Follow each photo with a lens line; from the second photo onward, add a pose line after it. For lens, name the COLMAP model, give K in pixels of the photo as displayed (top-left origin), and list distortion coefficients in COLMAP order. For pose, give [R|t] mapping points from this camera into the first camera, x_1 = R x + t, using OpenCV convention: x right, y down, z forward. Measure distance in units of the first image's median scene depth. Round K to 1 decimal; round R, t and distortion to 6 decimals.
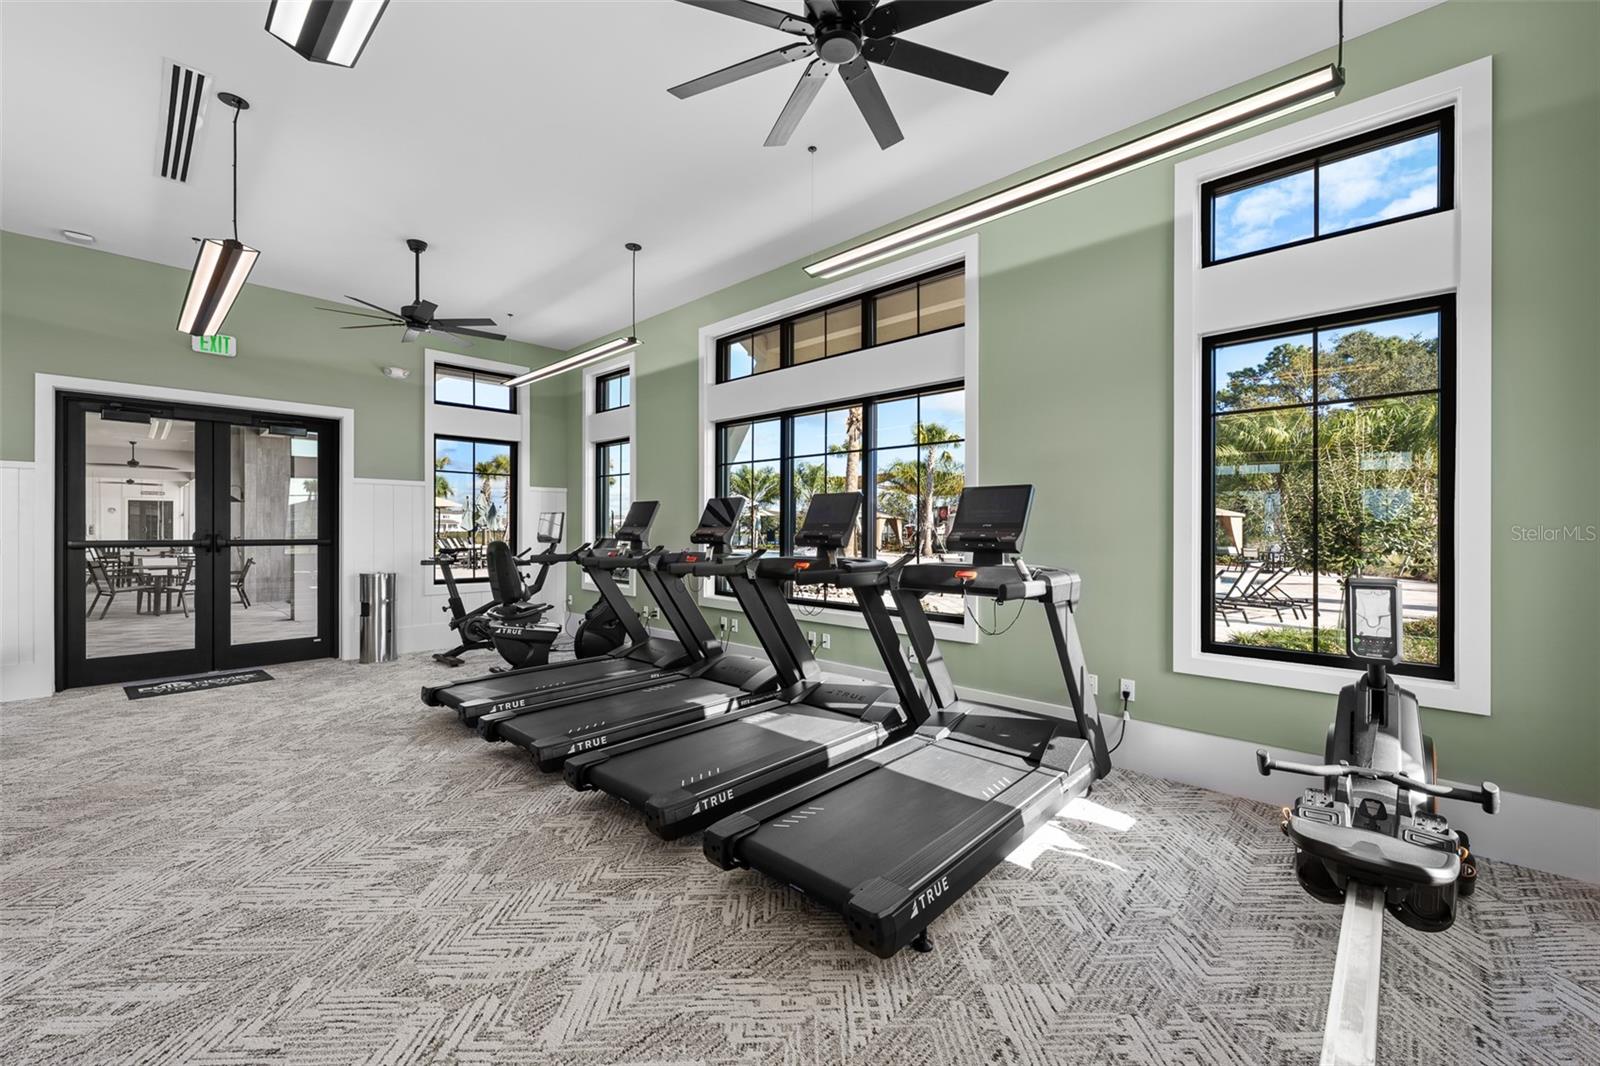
lens RADIAL K [[634.6, 0, 799.0], [0, 634.6, 531.7], [0, 0, 1]] dist [-0.000463, -0.000525]
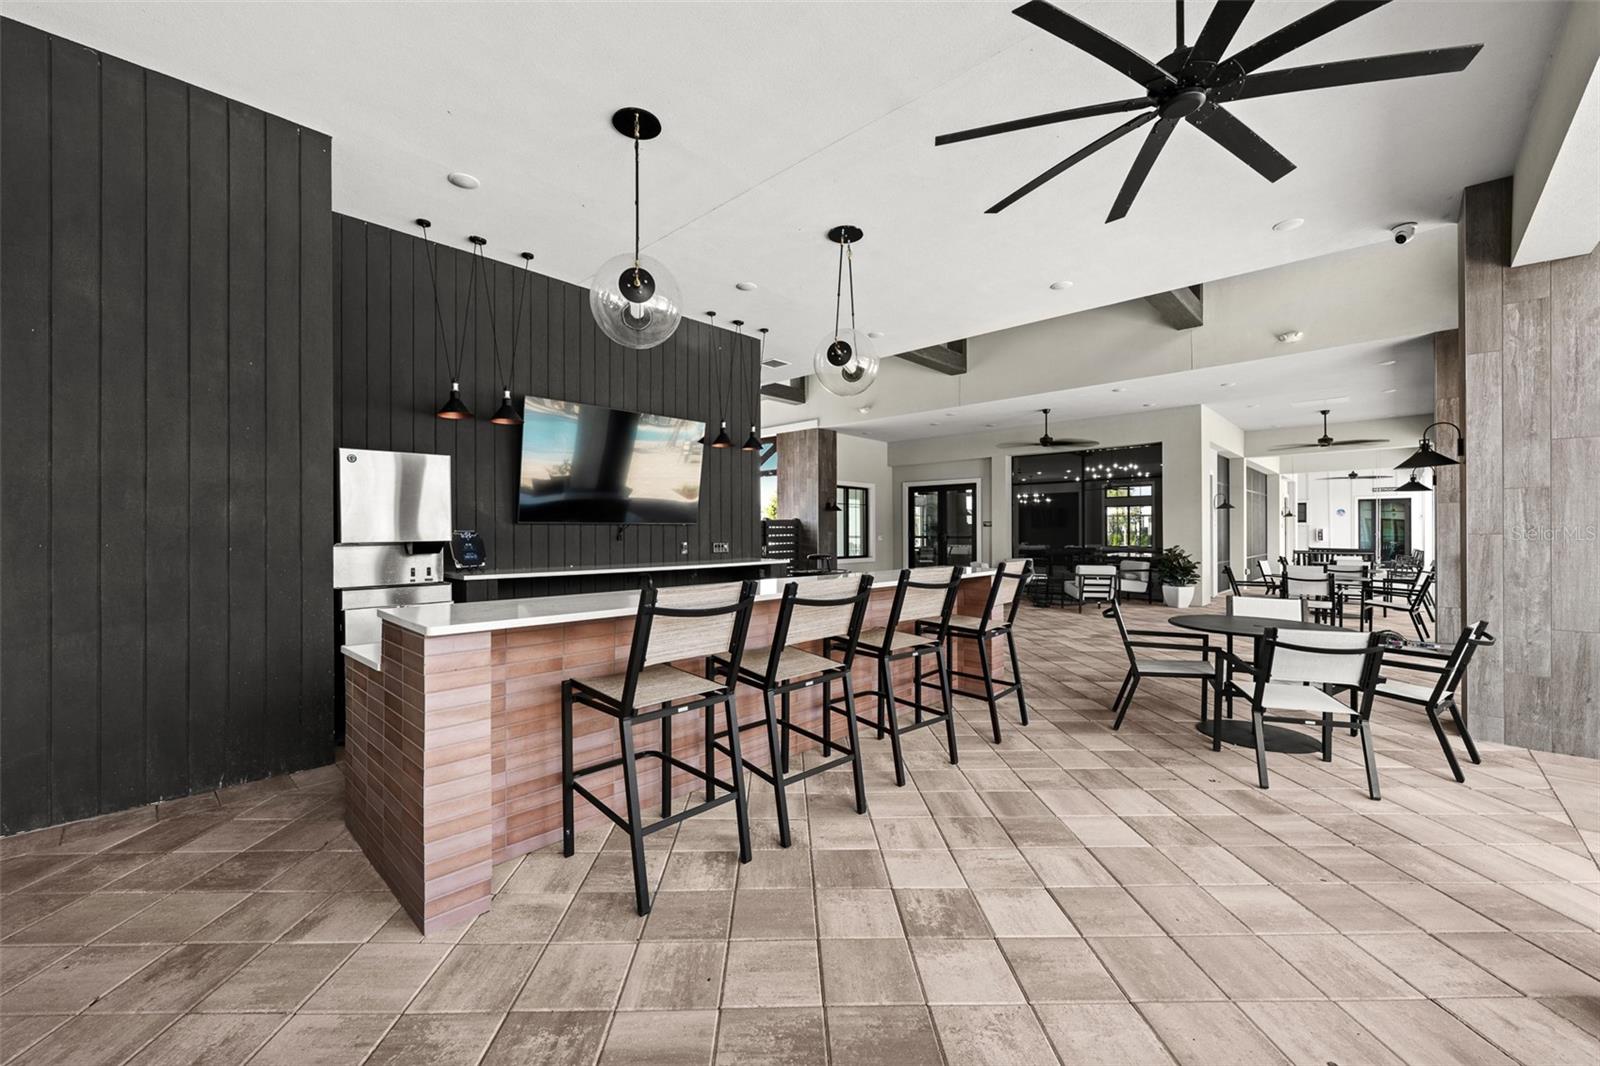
lens RADIAL K [[634.6, 0, 799.0], [0, 634.6, 531.7], [0, 0, 1]] dist [-0.000463, -0.000525]
pose [[-0.004139, -0.005932, -0.999974, -0.405713], [-0.000435, 0.999982, -0.005930, -0.003226], [0.999991, 0.000411, -0.004141, 0.493351]]
